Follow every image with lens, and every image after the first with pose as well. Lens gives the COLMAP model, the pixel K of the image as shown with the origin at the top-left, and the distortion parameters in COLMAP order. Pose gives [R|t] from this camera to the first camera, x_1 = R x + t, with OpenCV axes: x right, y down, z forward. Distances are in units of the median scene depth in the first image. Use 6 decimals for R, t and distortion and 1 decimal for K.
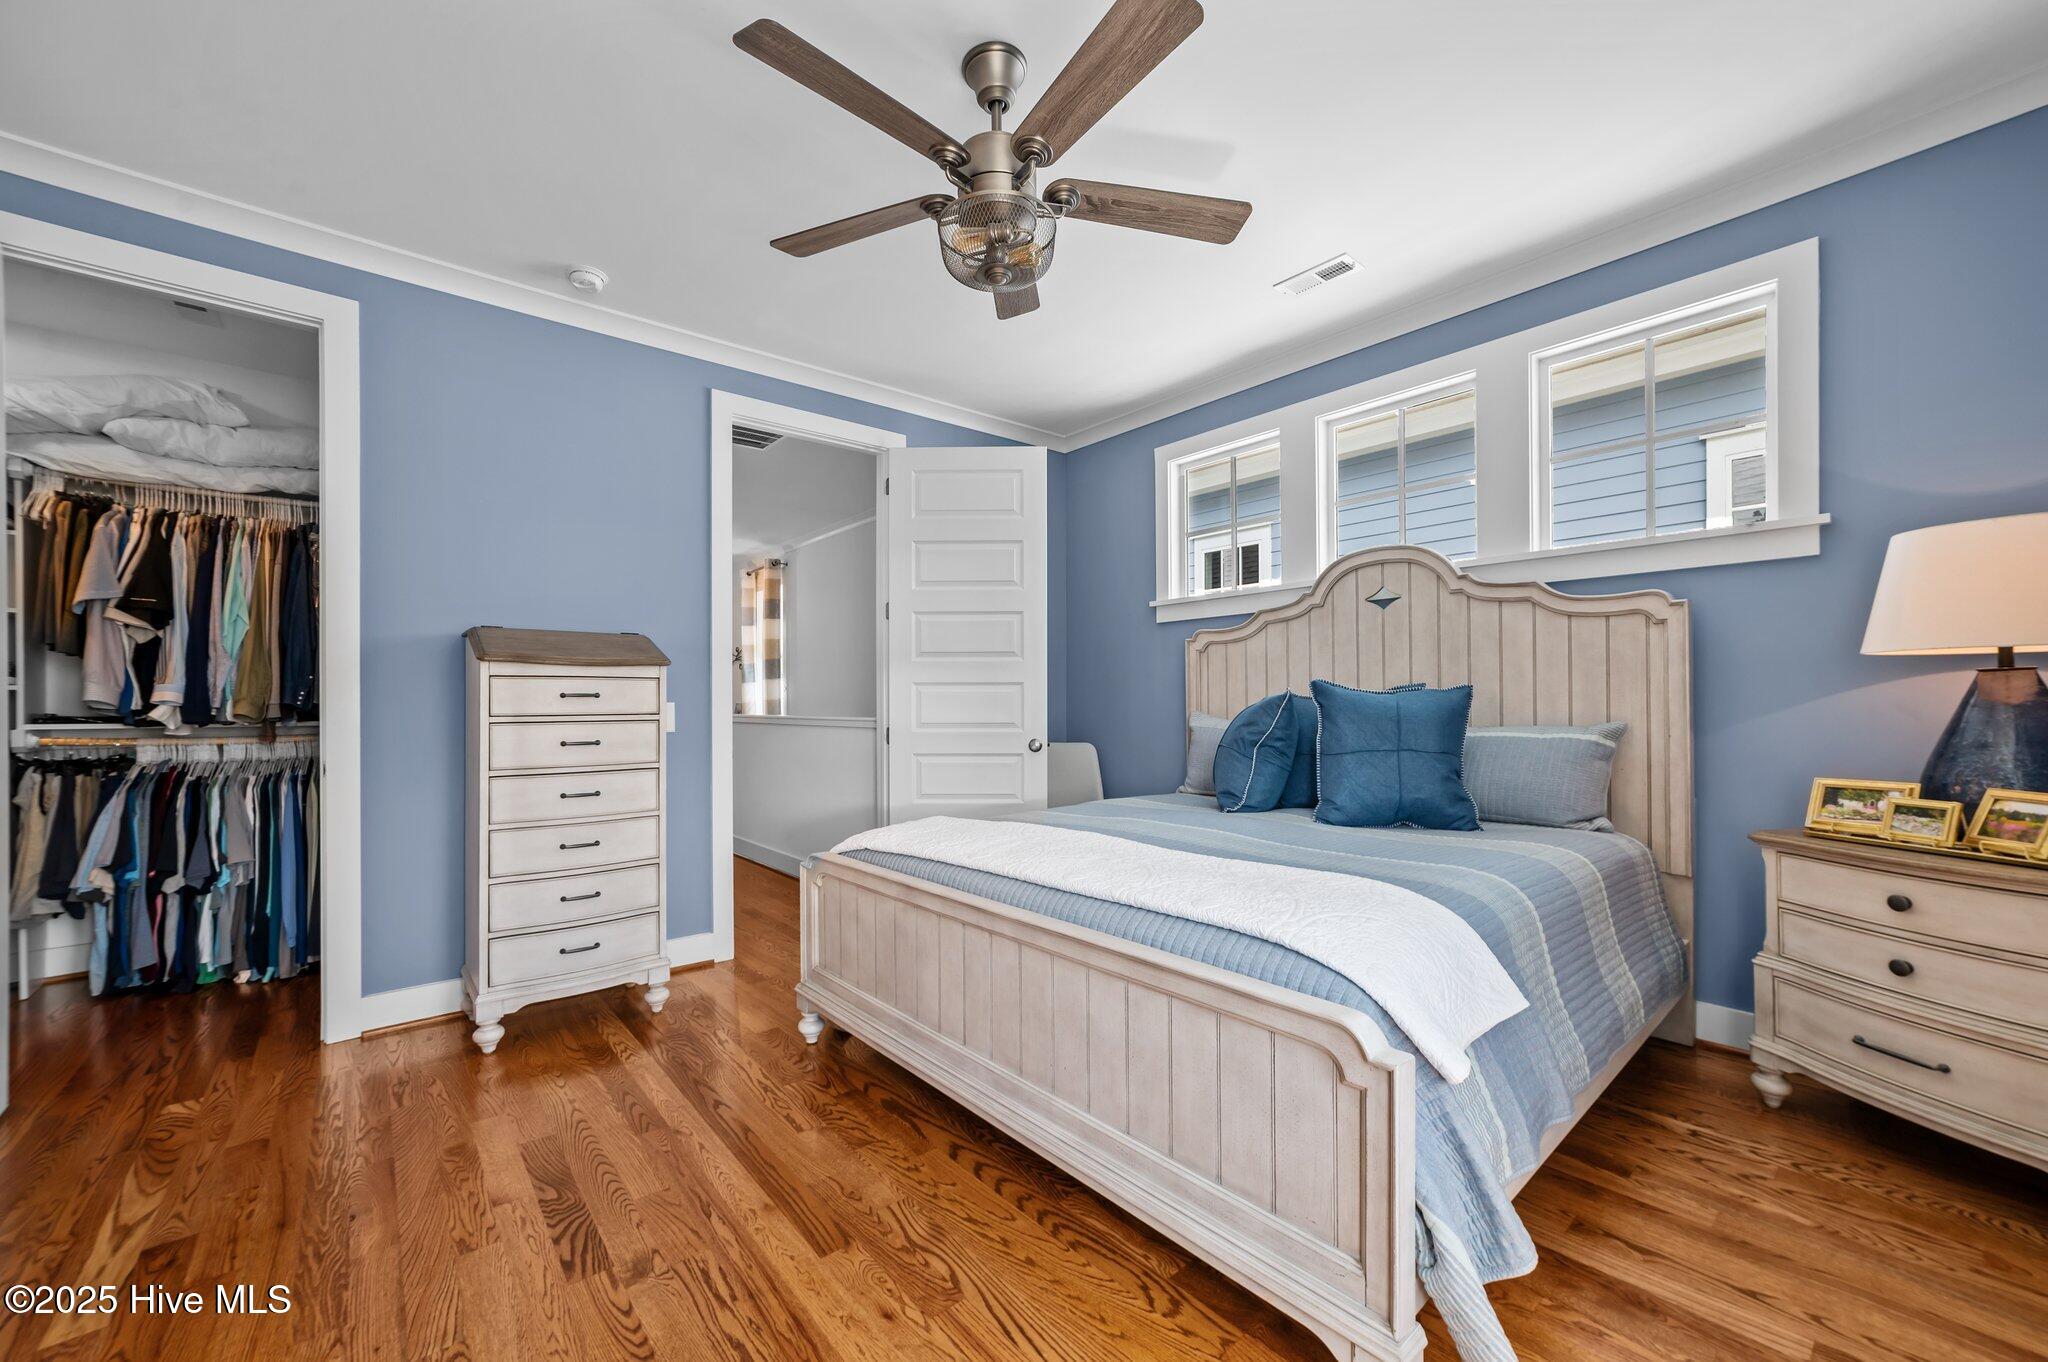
lens RADIAL K [[785.0, 0, 1065.1], [0, 785.0, 701.9], [0, 0, 1]] dist [-0.031552, 0.009026]
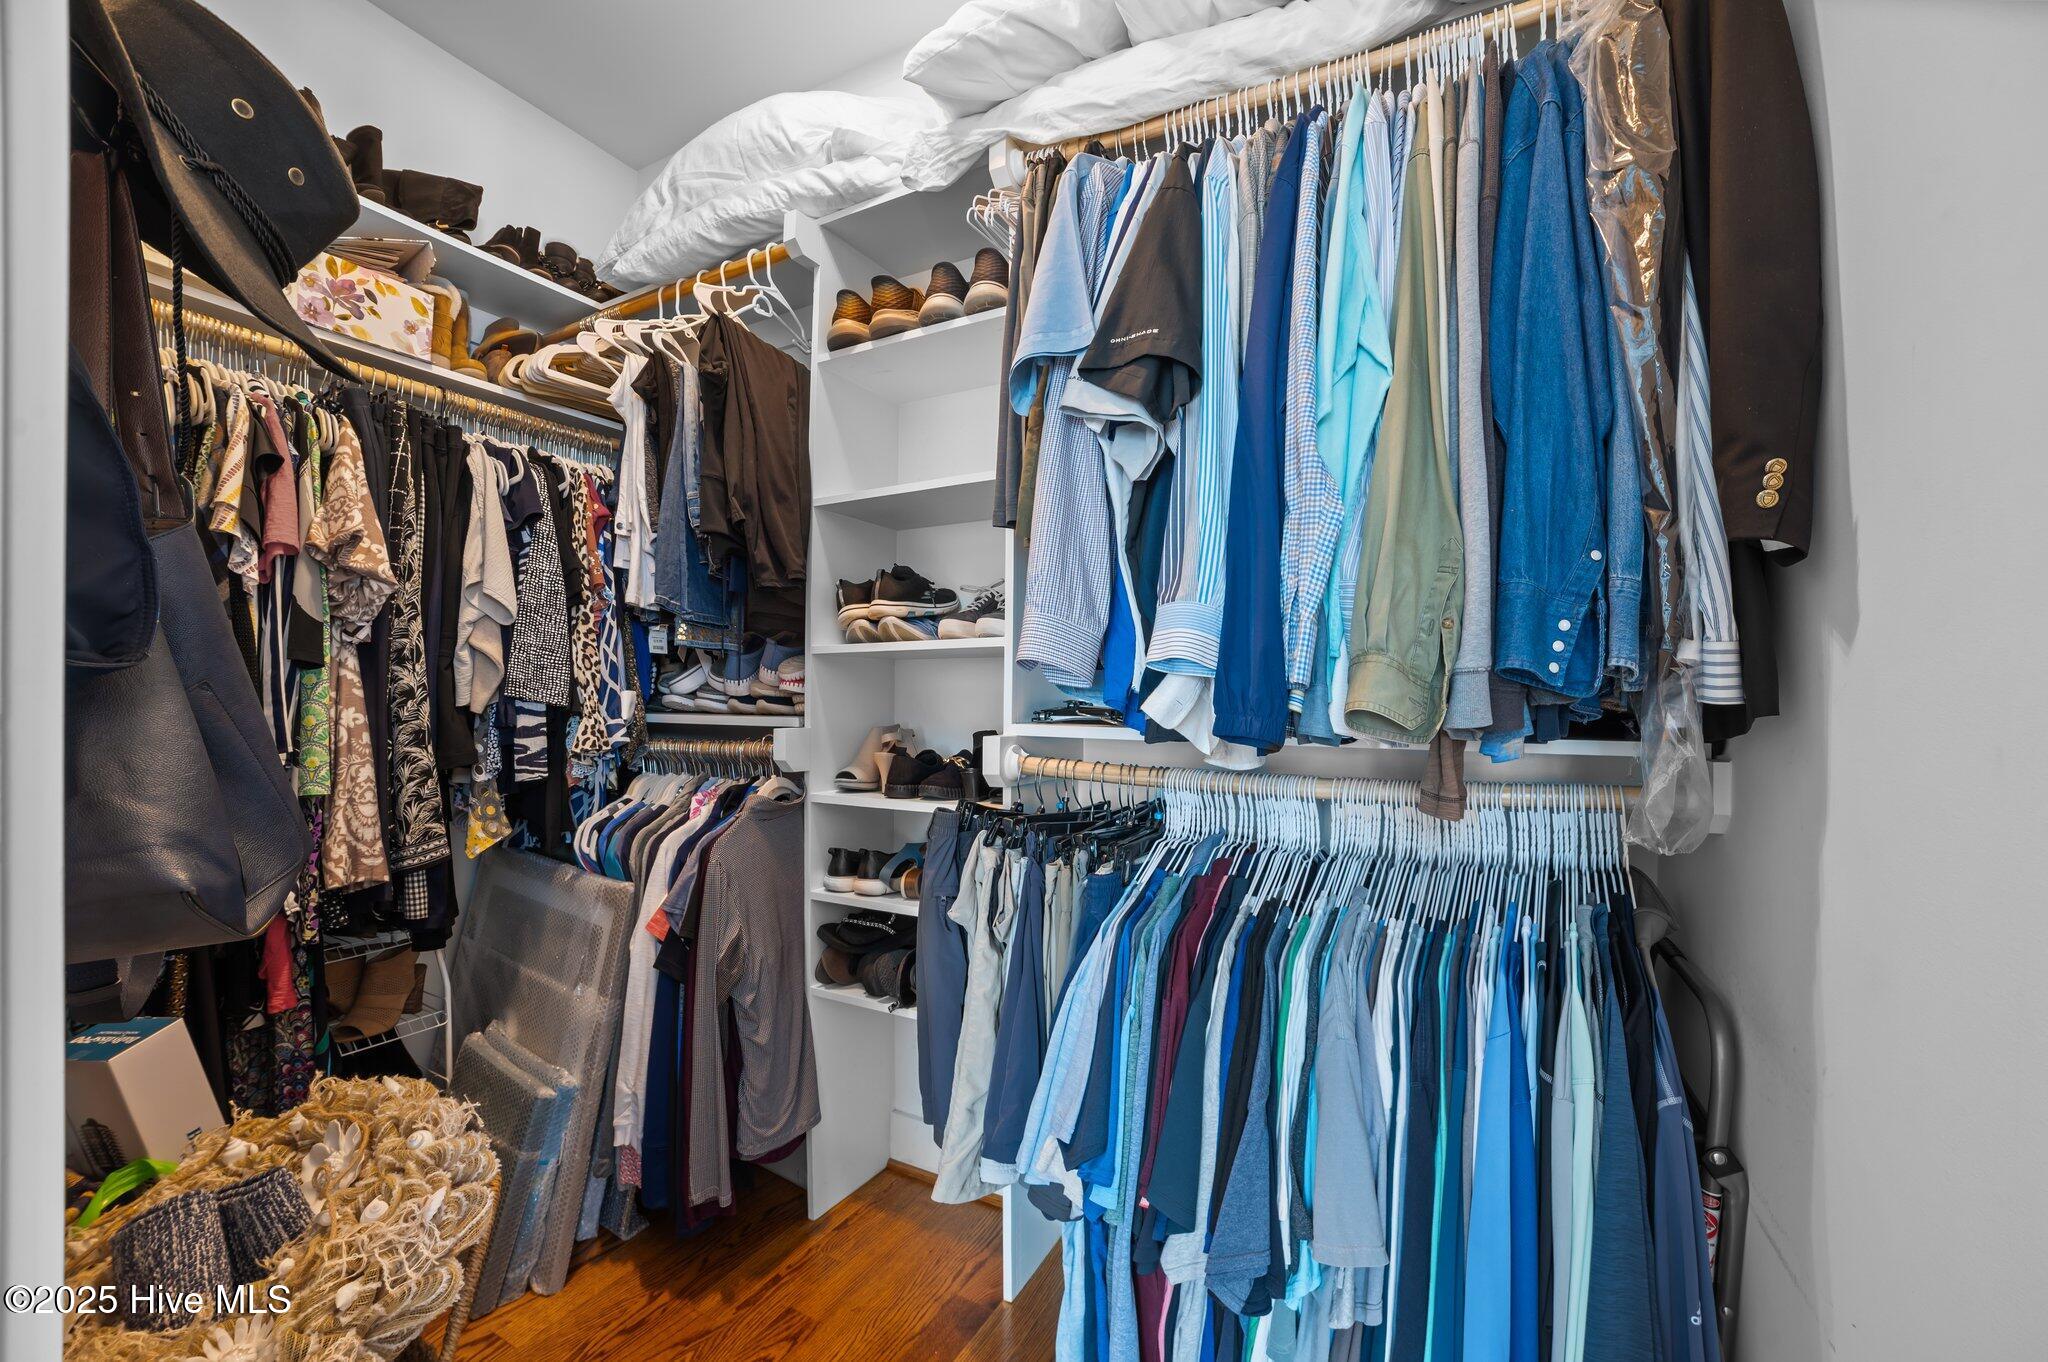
lens RADIAL K [[809.8, 0, 1017.2], [0, 809.8, 703.5], [0, 0, 1]] dist [-0.065045, 0.000335]
pose [[0.320982, 0.009872, -0.947034, -0.862220], [-0.010995, 0.999917, 0.006697, 0.013384], [0.947021, 0.008263, 0.321064, 0.803722]]
